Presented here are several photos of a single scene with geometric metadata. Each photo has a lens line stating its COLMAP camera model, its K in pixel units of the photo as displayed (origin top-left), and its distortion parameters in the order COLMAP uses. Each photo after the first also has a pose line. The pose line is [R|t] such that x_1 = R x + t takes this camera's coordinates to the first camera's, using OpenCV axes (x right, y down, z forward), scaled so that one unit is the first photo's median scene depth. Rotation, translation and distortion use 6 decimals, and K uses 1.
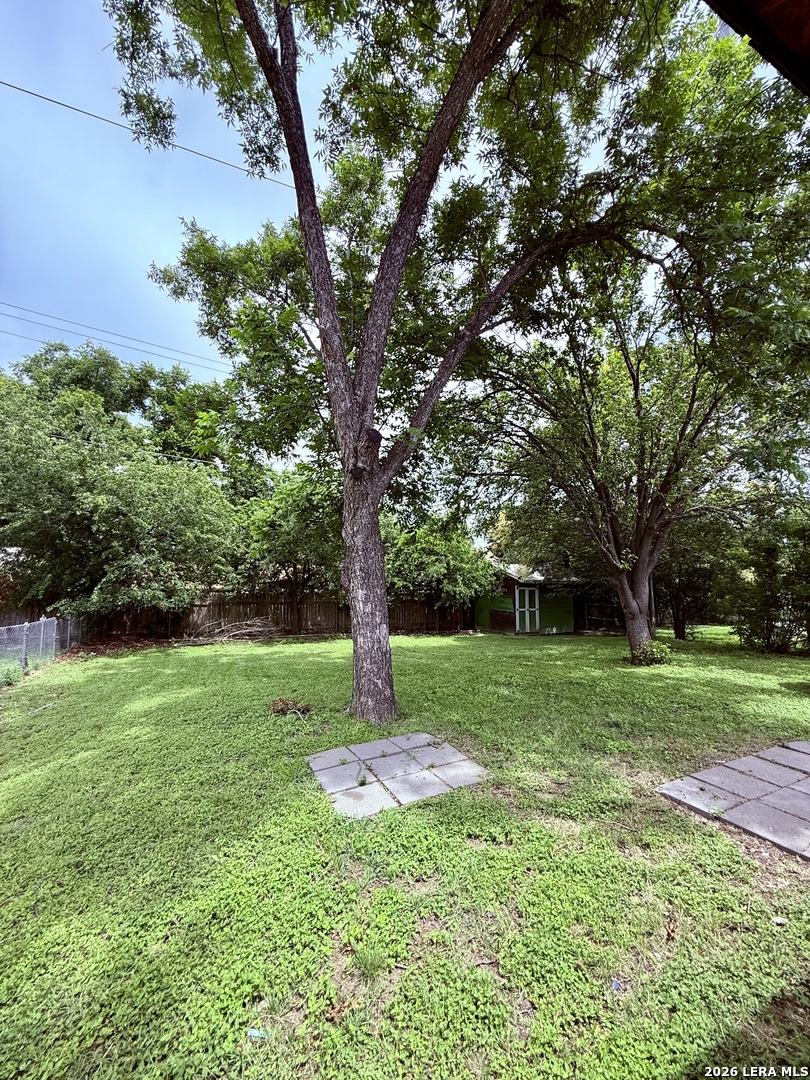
lens RADIAL K [[430.9, 0, 403.3], [0, 430.9, 540.5], [0, 0, 1]] dist [0.003403, -0.000573]
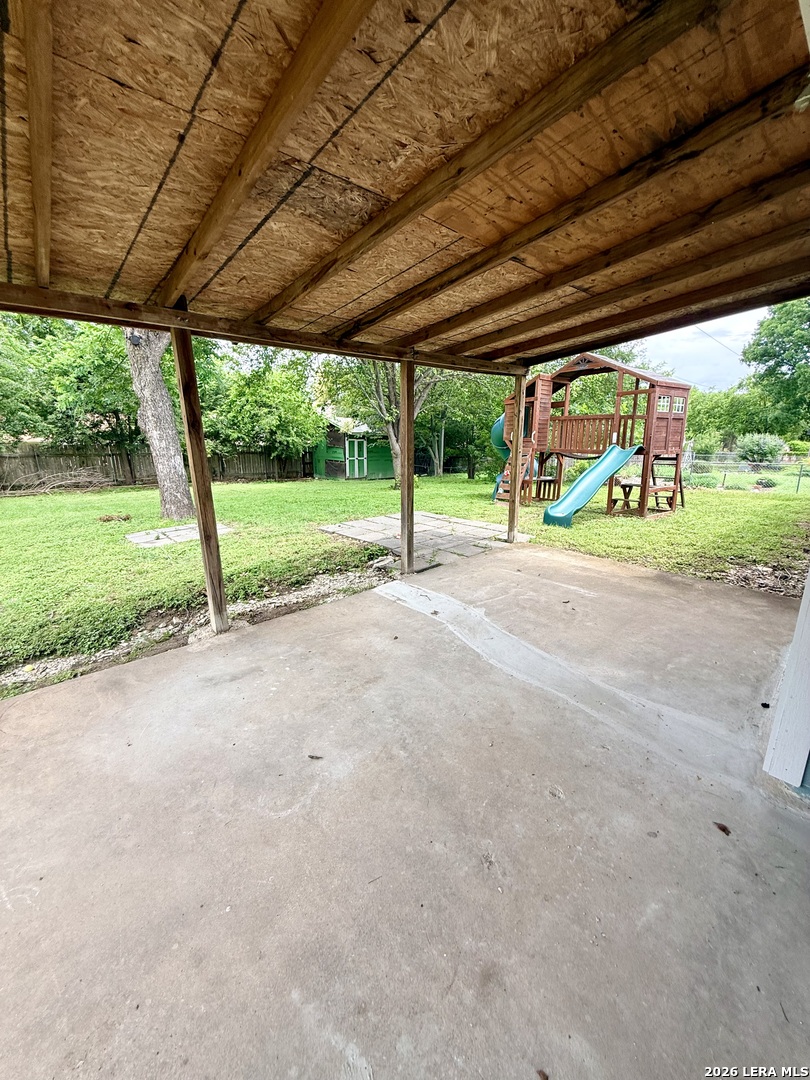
lens RADIAL K [[430.9, 0, 408.1], [0, 430.9, 536.3], [0, 0, 1]] dist [0.003403, -0.000573]
pose [[0.951990, -0.069095, 0.298230, 0.065937], [-0.028470, 0.949991, 0.310976, -0.005097], [-0.304803, -0.304537, 0.902415, -0.167838]]
